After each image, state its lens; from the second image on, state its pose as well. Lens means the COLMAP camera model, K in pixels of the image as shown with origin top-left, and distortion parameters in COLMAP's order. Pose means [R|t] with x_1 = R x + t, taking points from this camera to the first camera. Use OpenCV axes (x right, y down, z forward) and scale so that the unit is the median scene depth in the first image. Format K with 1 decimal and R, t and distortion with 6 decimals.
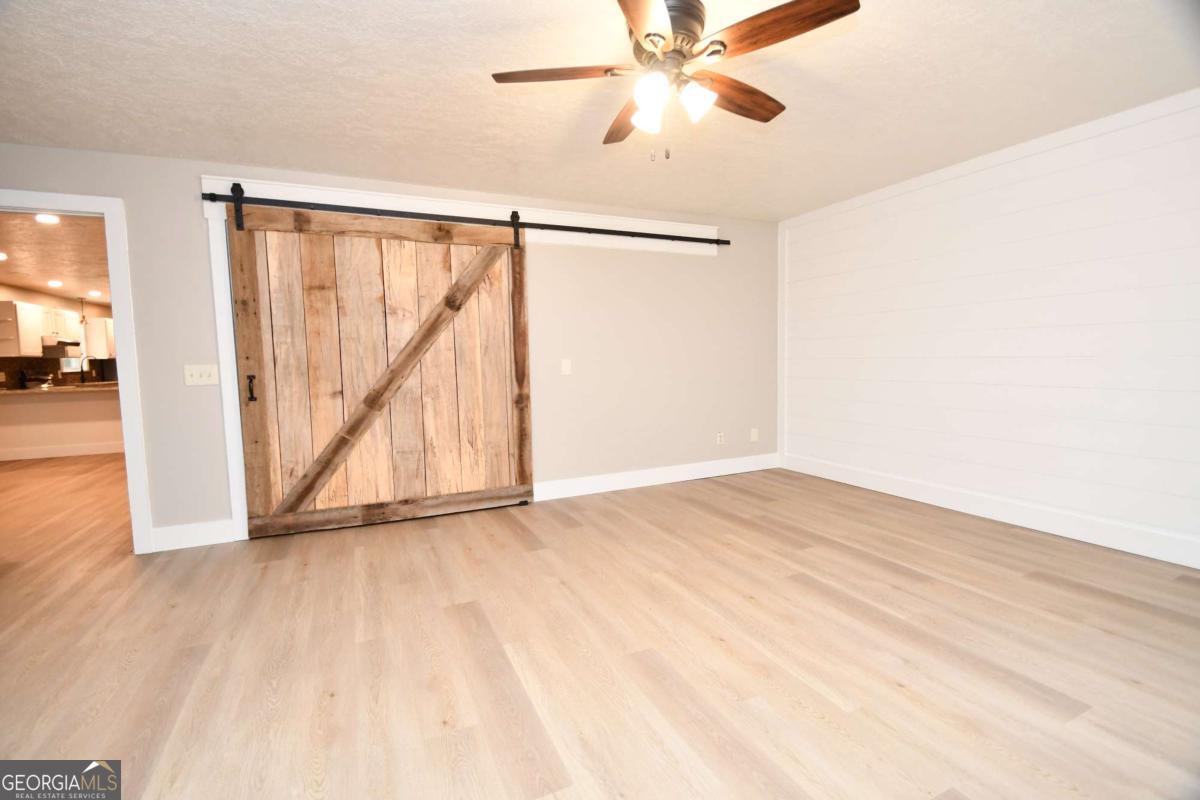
lens RADIAL K [[522.8, 0, 591.2], [0, 522.8, 400.6], [0, 0, 1]] dist [0.014702, -0.017759]
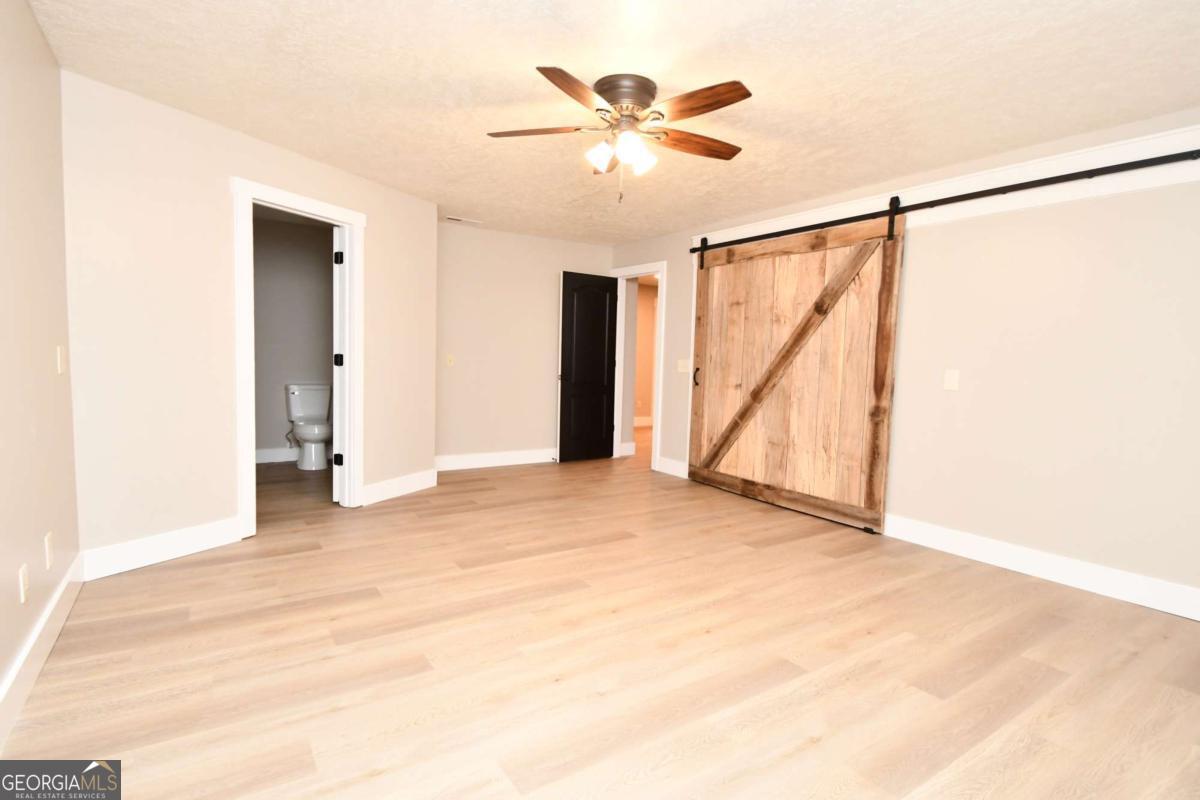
lens RADIAL K [[597.0, 0, 600.0], [0, 597.0, 400.0], [0, 0, 1]] dist [0.024320, -0.000082]
pose [[0.166492, 0.096690, -0.981291, 0.871696], [-0.112635, 0.990531, 0.078491, -0.055110], [0.979589, 0.097460, 0.175806, 0.416287]]
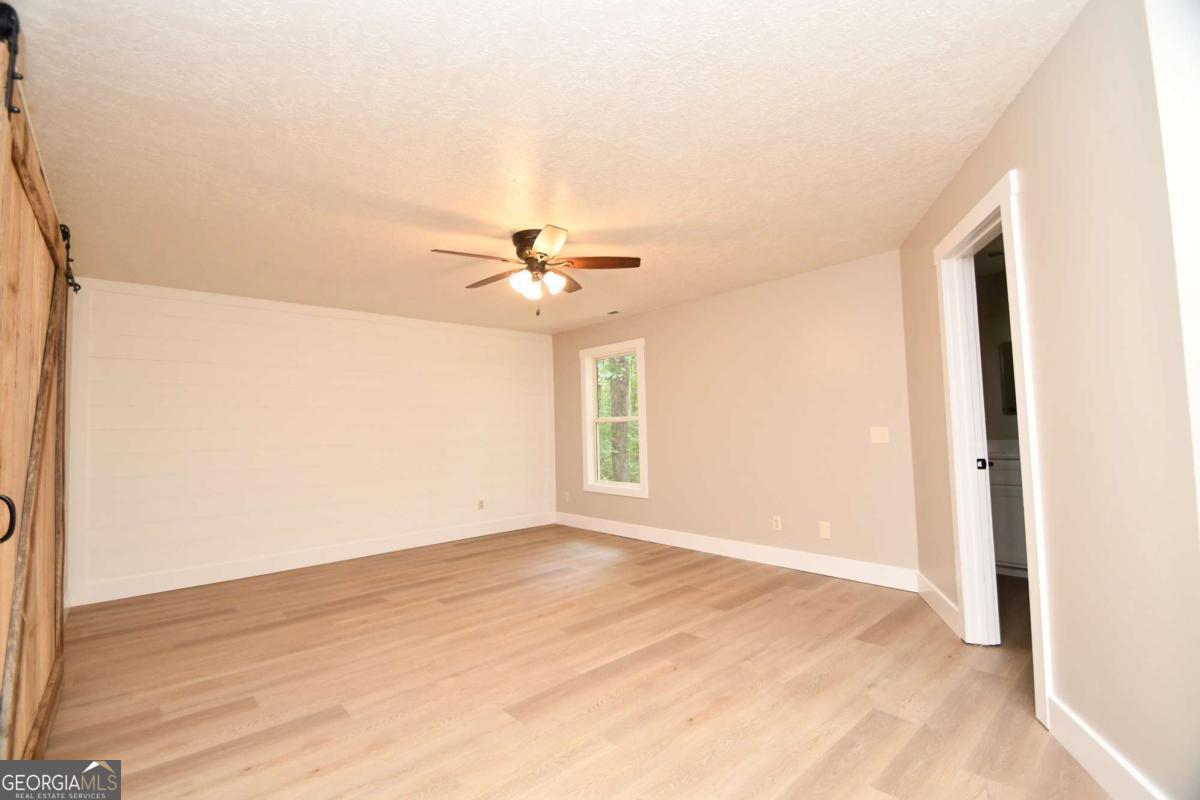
lens RADIAL K [[522.8, 0, 591.2], [0, 522.8, 400.6], [0, 0, 1]] dist [0.014702, -0.017759]
pose [[-0.297761, 0.086434, 0.950719, -0.802149], [0.113101, 0.992073, -0.054771, -0.047411], [-0.947917, 0.091219, -0.305177, 0.758887]]
